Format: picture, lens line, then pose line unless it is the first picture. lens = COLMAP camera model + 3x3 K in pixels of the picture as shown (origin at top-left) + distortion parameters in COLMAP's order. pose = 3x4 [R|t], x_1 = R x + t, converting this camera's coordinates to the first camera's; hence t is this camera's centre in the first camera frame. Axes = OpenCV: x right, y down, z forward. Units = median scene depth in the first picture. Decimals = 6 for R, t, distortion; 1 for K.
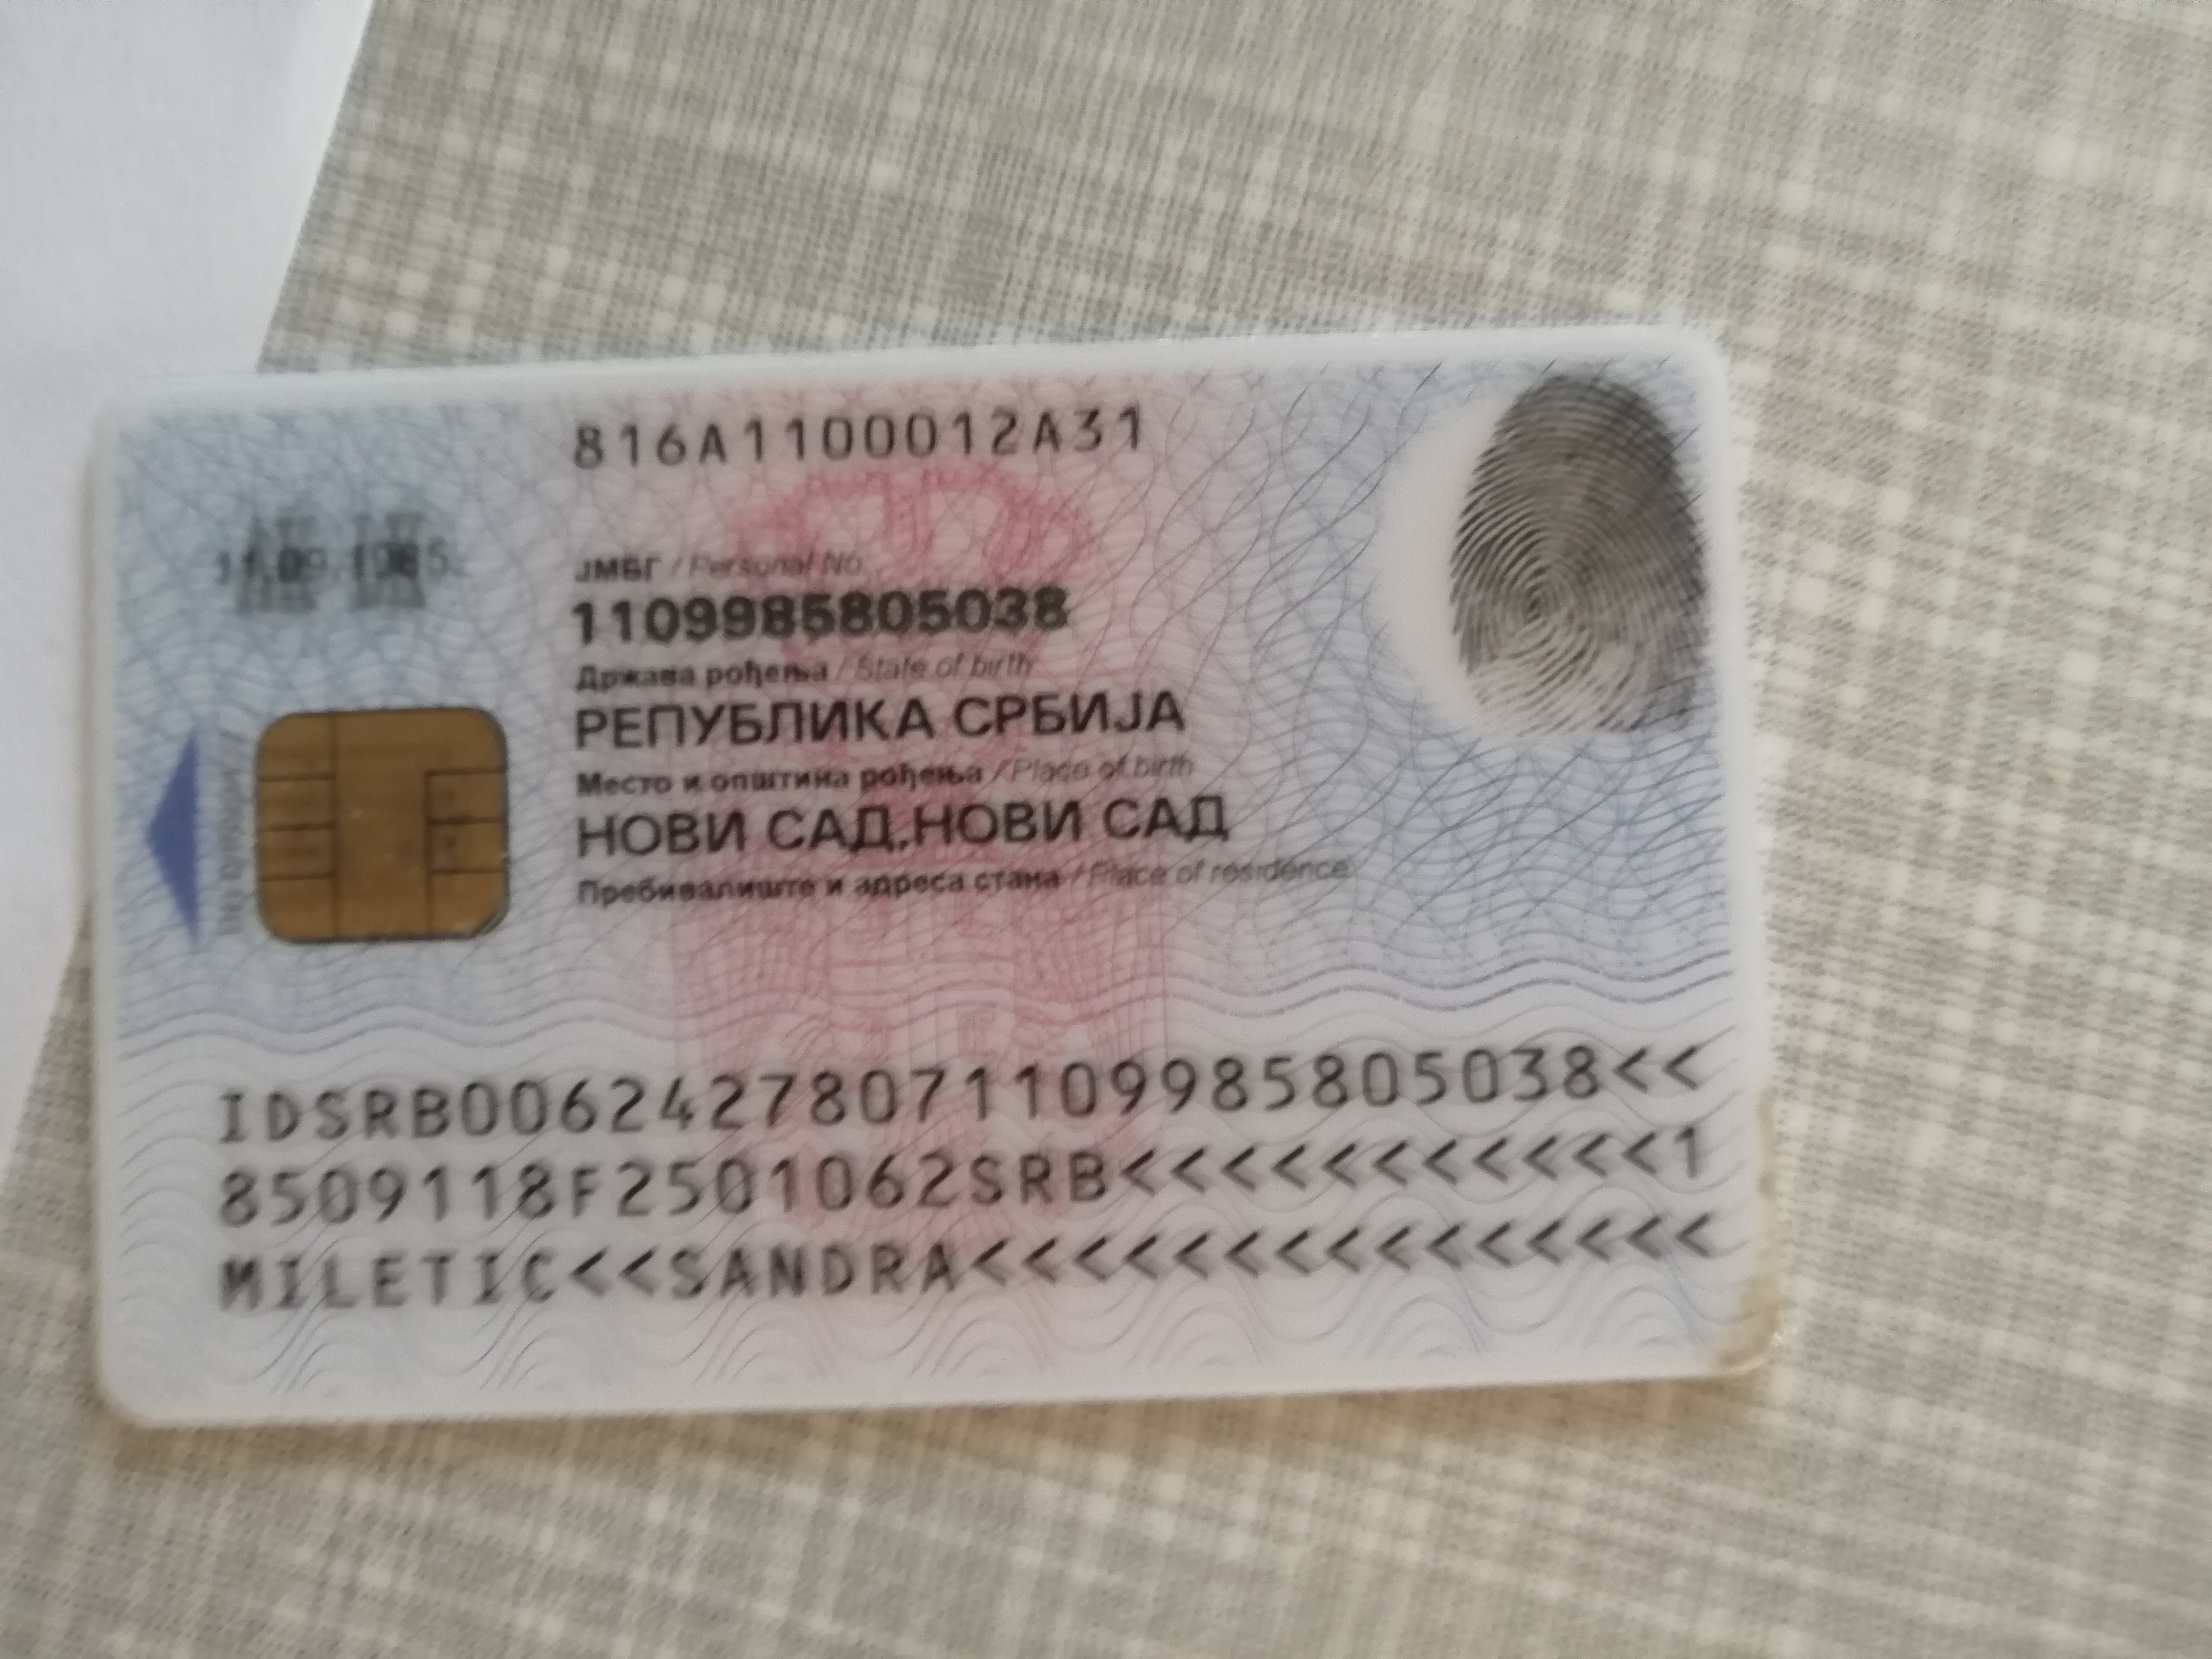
lens RADIAL K [[1737.7, 0, 1112.5], [0, 1737.7, 834.9], [0, 0, 1]] dist [-0.010590, -0.000293]
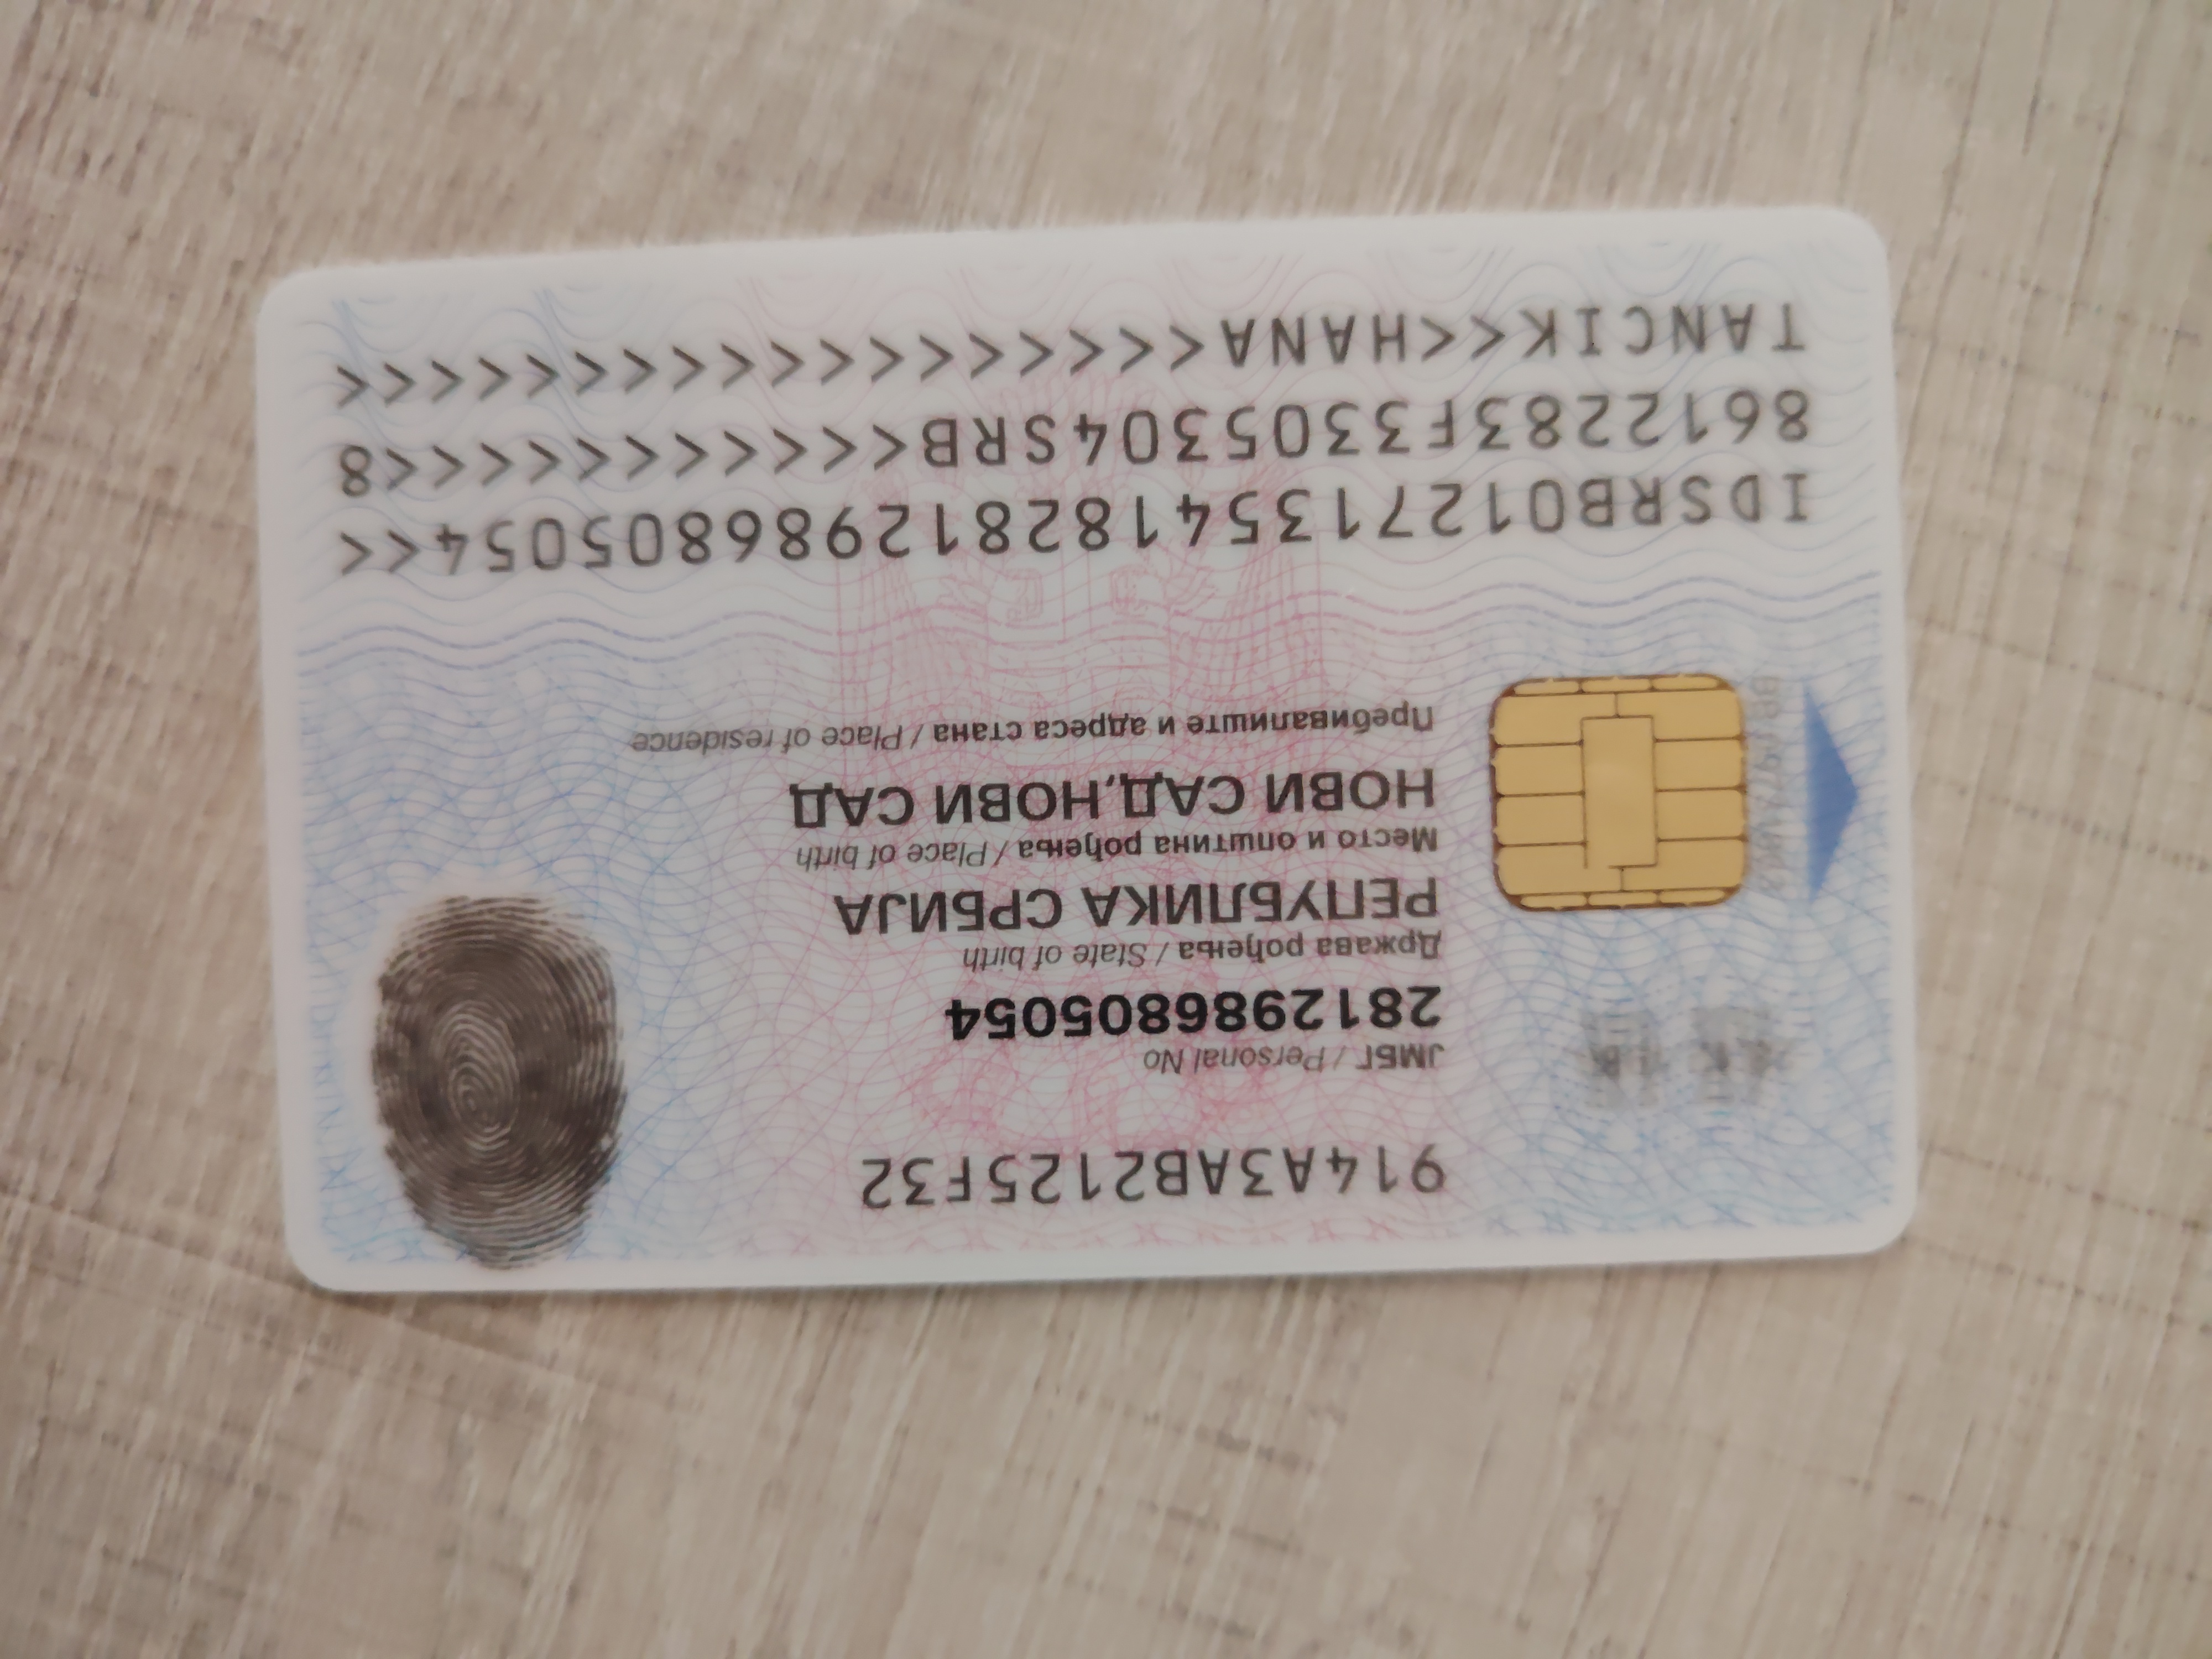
lens RADIAL K [[1760.0, 0, 1106.4], [0, 1760.0, 834.0], [0, 0, 1]] dist [0.010695, -0.003908]
pose [[-0.999827, 0.000952, 0.018566, -0.137579], [-0.001512, -0.999542, -0.030215, 0.004486], [0.018529, -0.030238, 0.999371, 0.000896]]
